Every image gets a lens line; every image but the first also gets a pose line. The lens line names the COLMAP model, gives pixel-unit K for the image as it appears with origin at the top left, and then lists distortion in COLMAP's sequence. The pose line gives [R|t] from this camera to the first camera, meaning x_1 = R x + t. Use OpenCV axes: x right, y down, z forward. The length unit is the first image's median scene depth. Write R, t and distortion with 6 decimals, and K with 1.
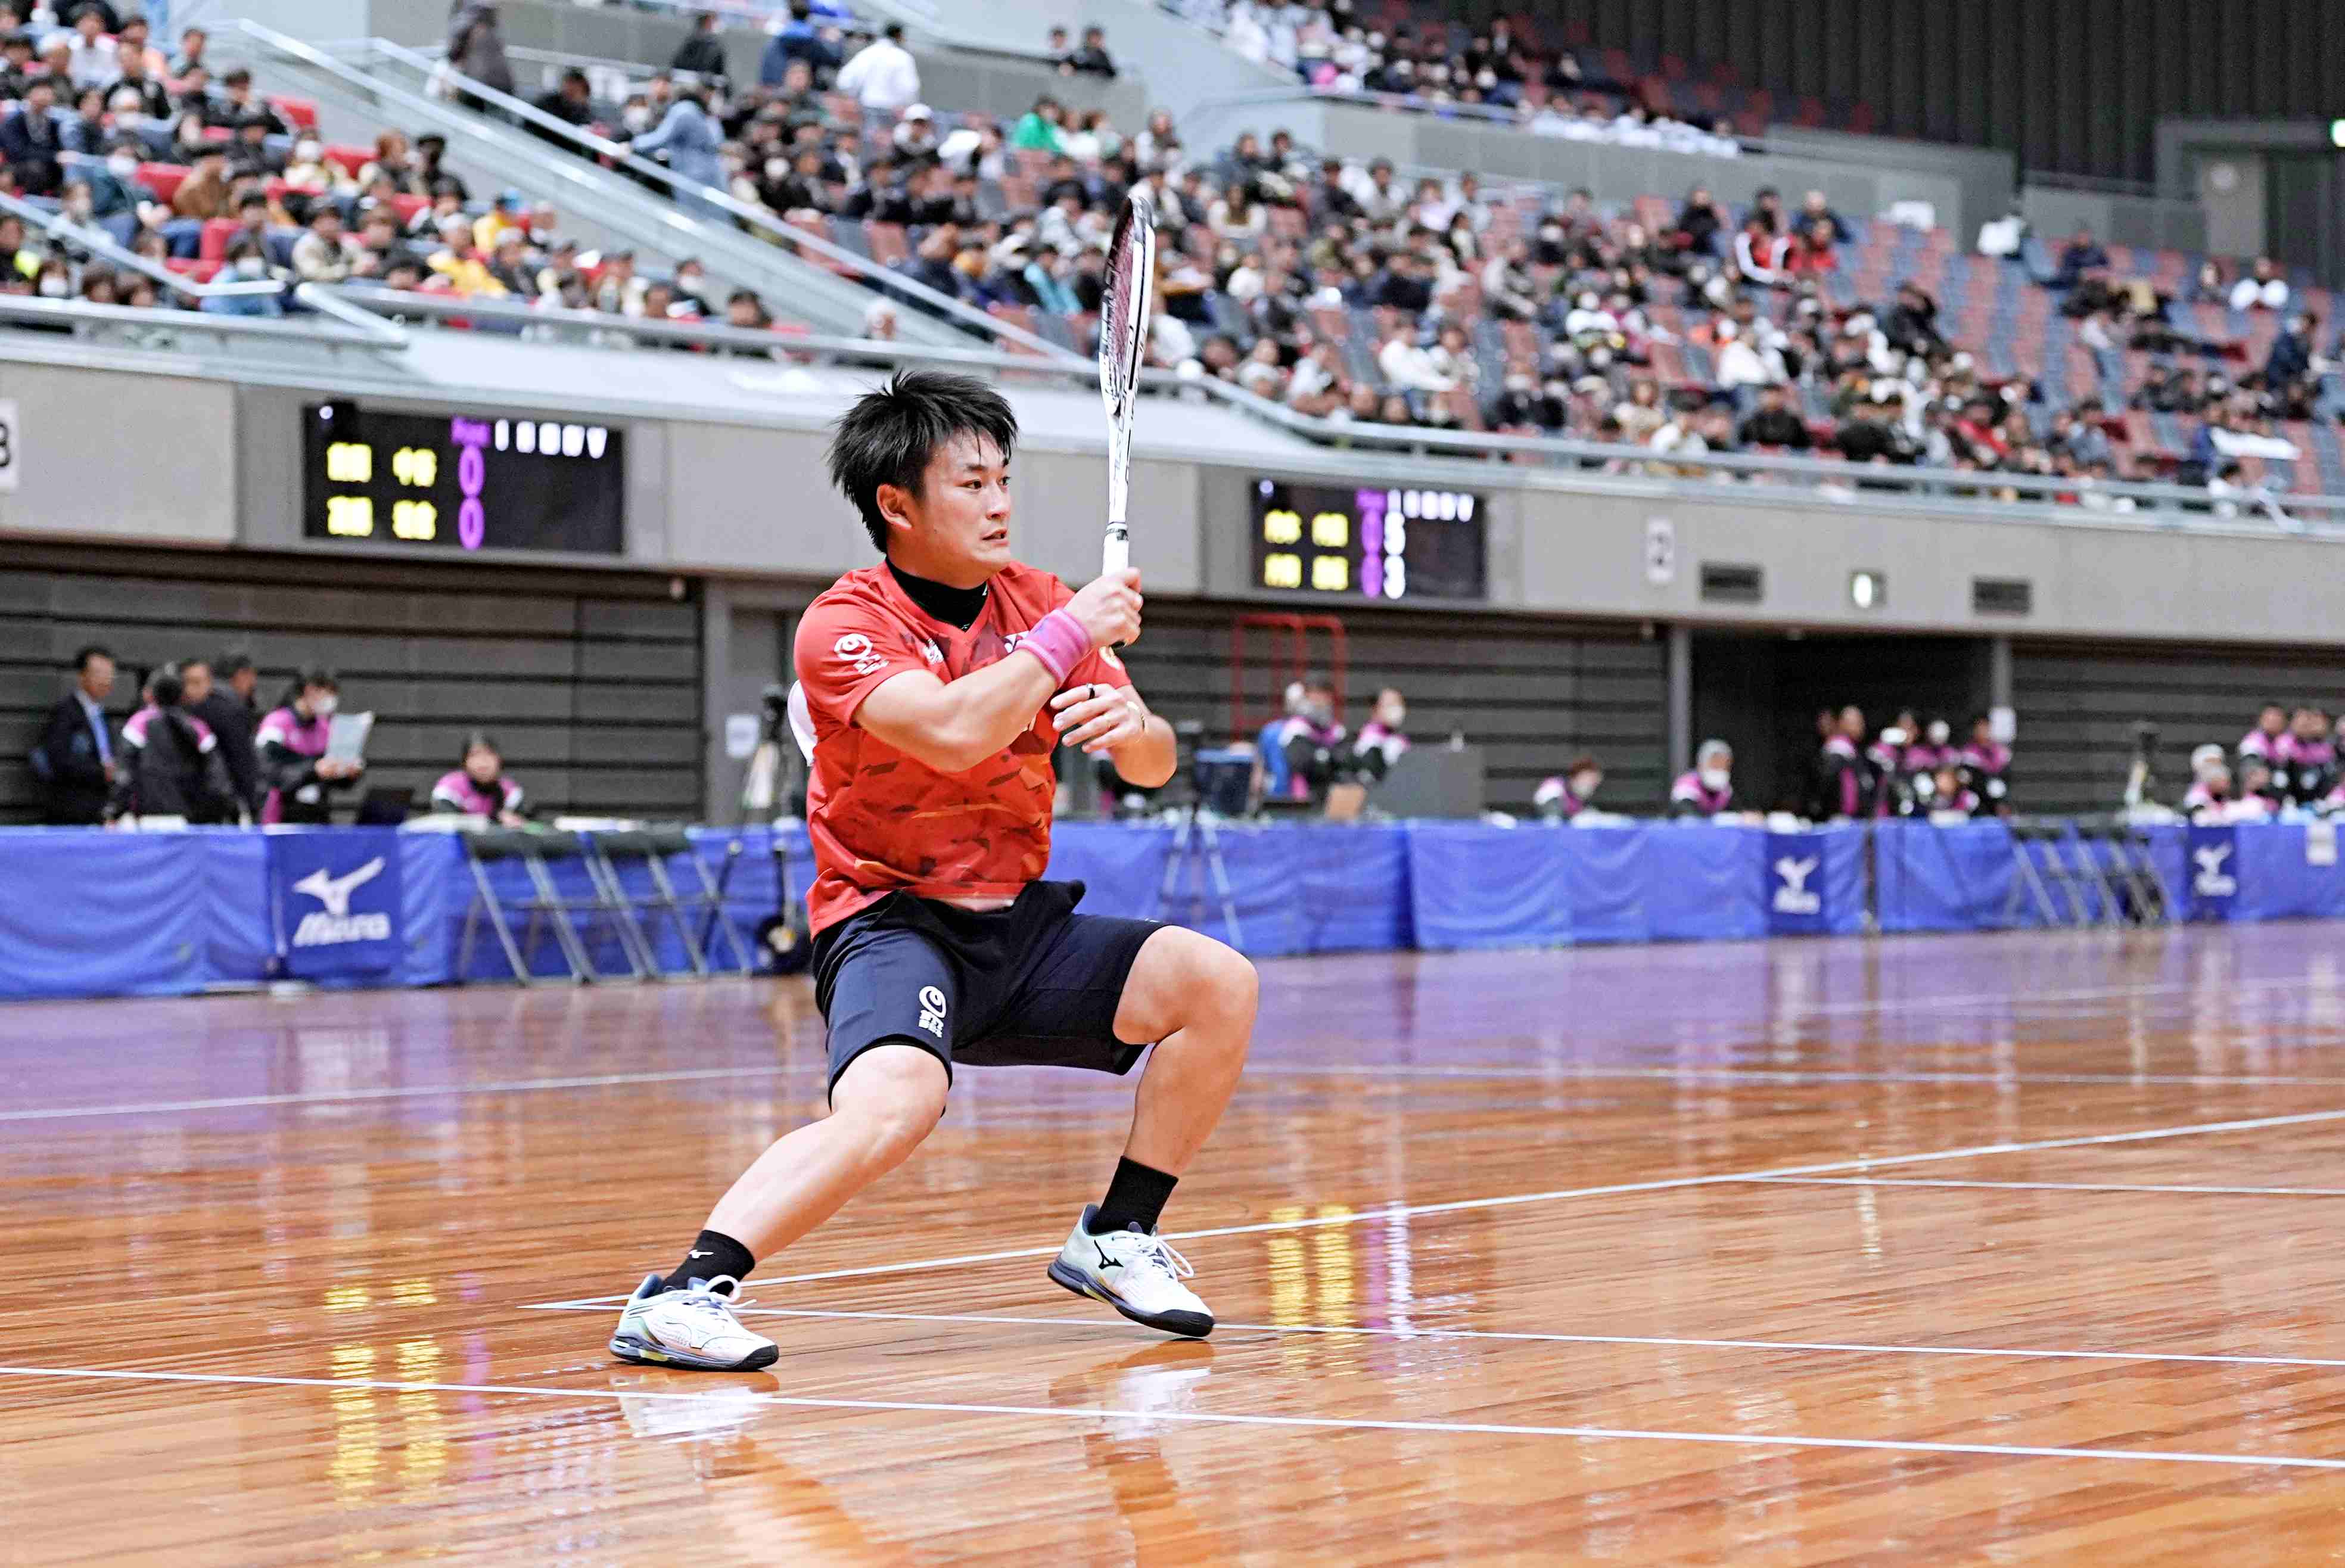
lens RADIAL K [[7647.6, 0, 1175.4], [0, 7647.6, 791.0], [0, 0, 1]] dist [0.169160, 0.000000]
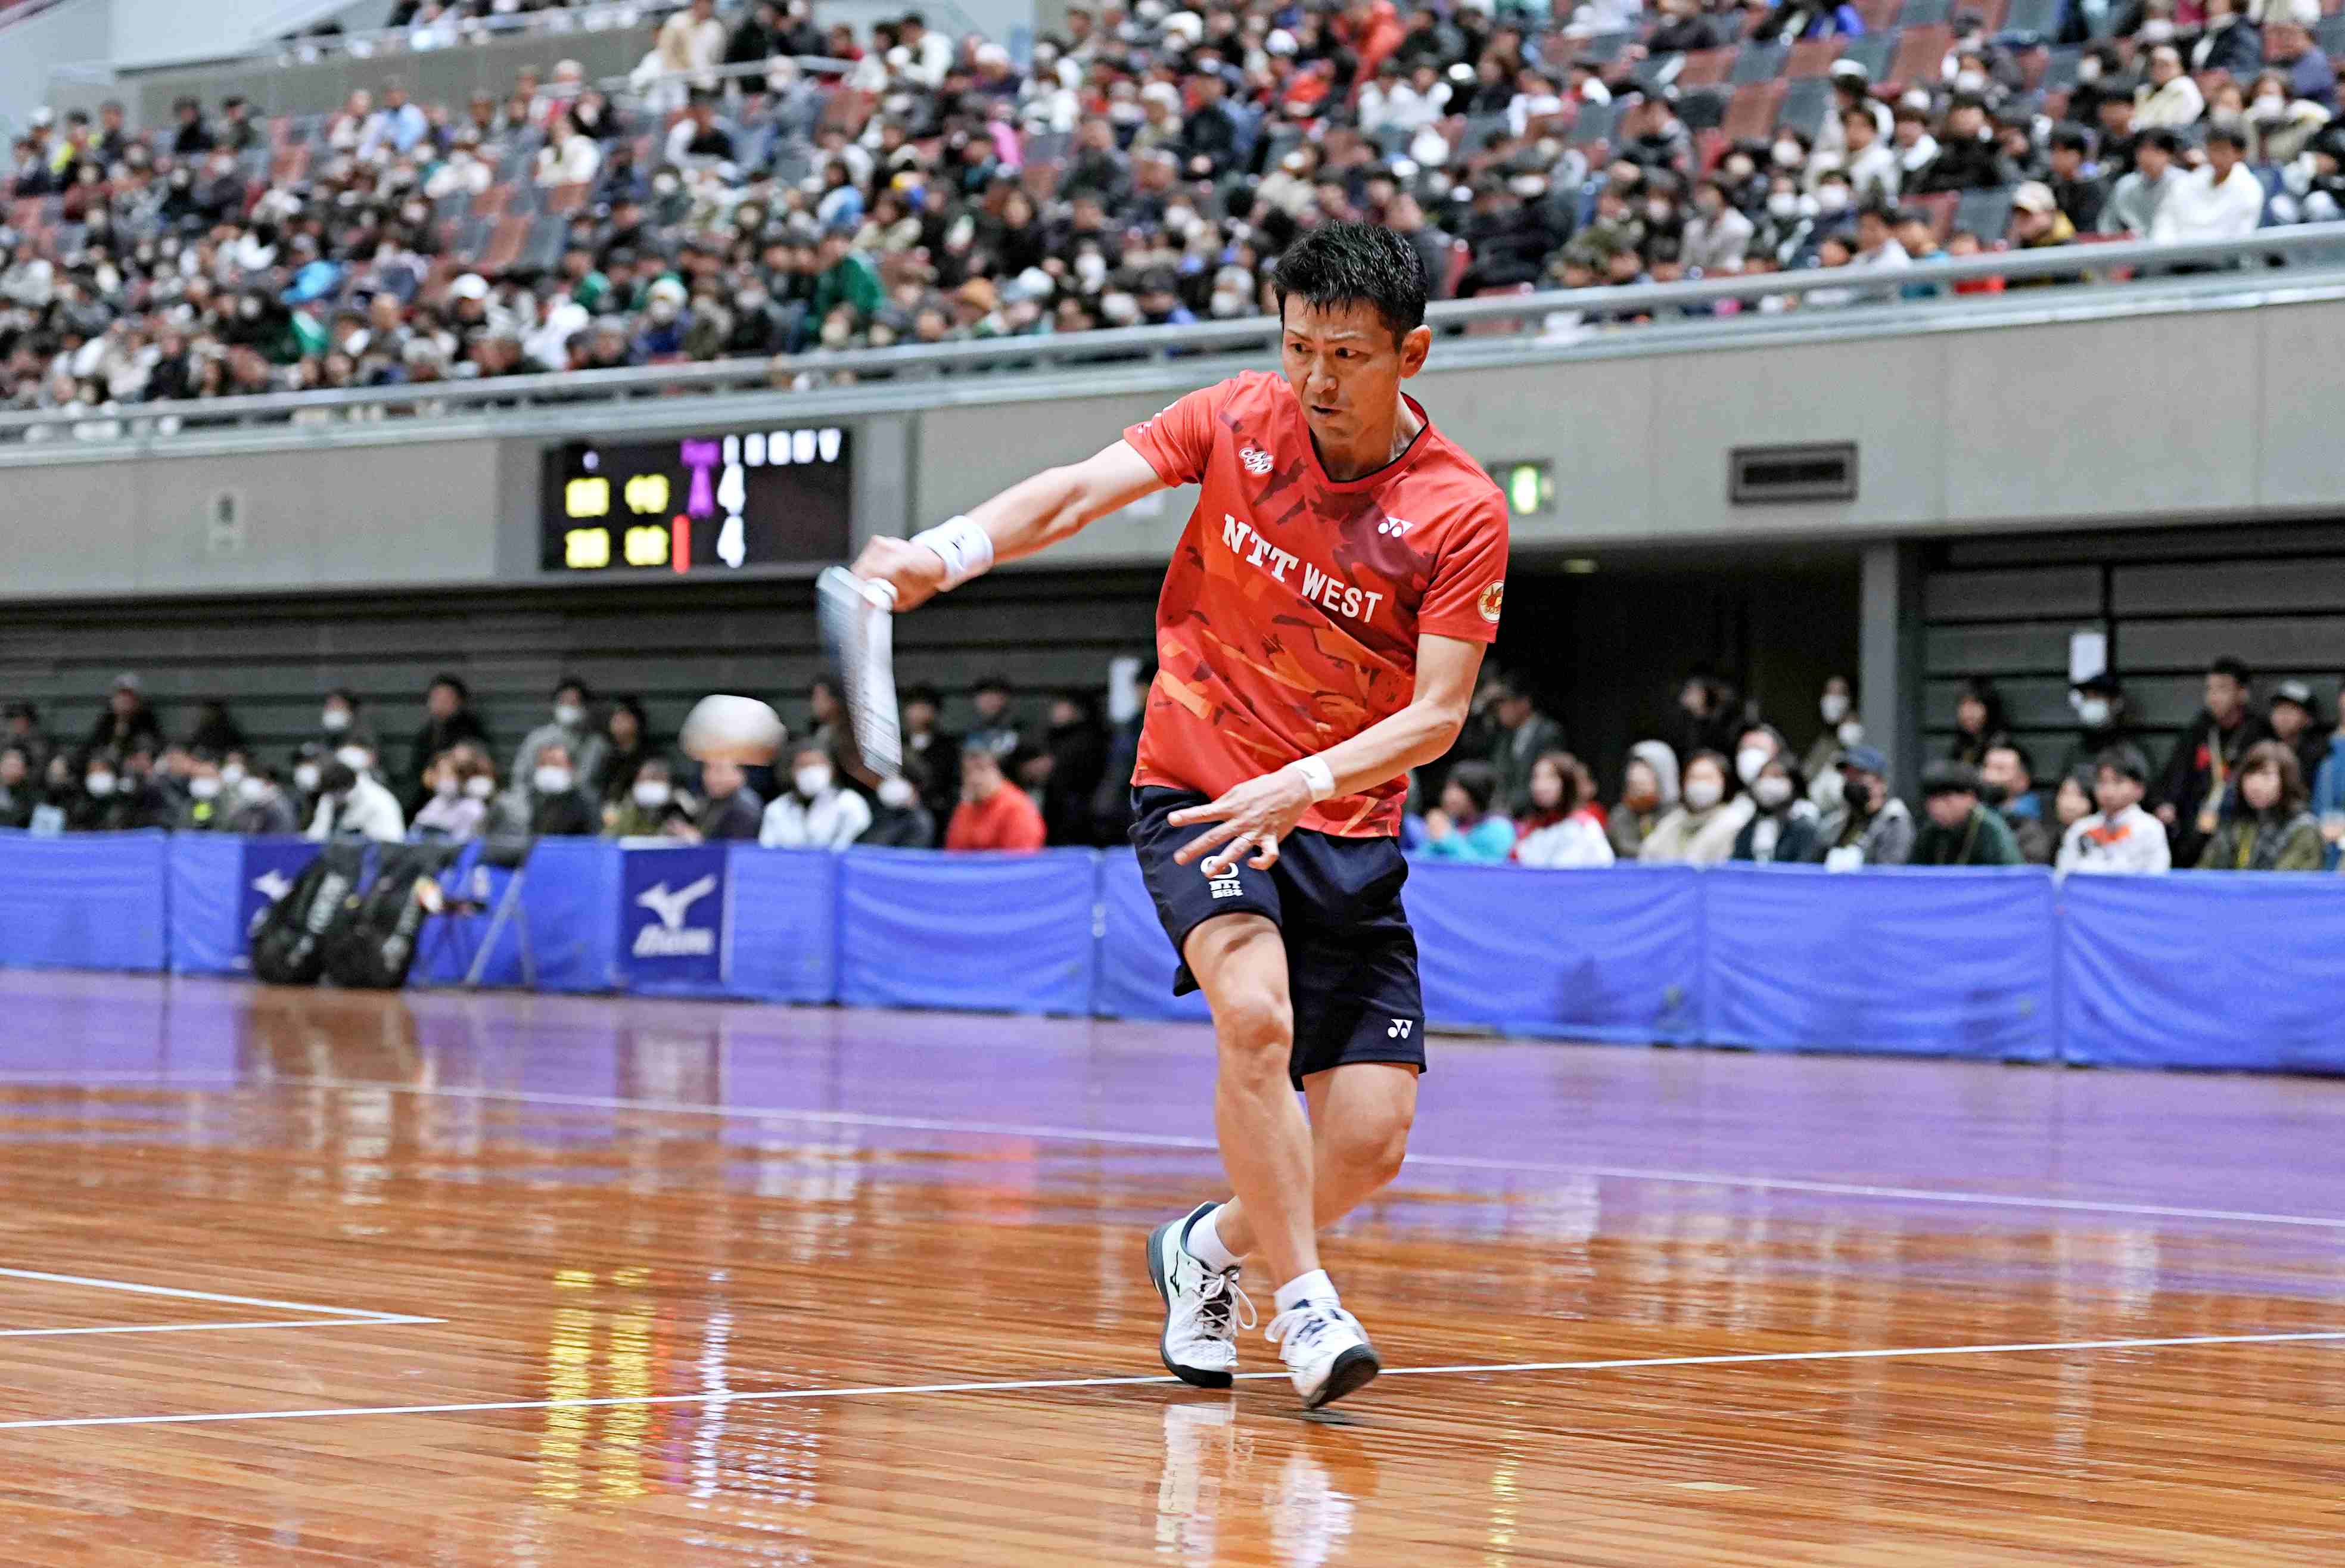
lens RADIAL K [[7647.6, 0, 1176.6], [0, 7647.6, 857.2], [0, 0, 1]] dist [0.169160, 0.000000]
pose [[-0.398541, 0.000184, -0.917150, 0.781388], [-0.006734, 0.999972, 0.003127, 0.002761], [0.917126, 0.007423, -0.398529, 1.411911]]
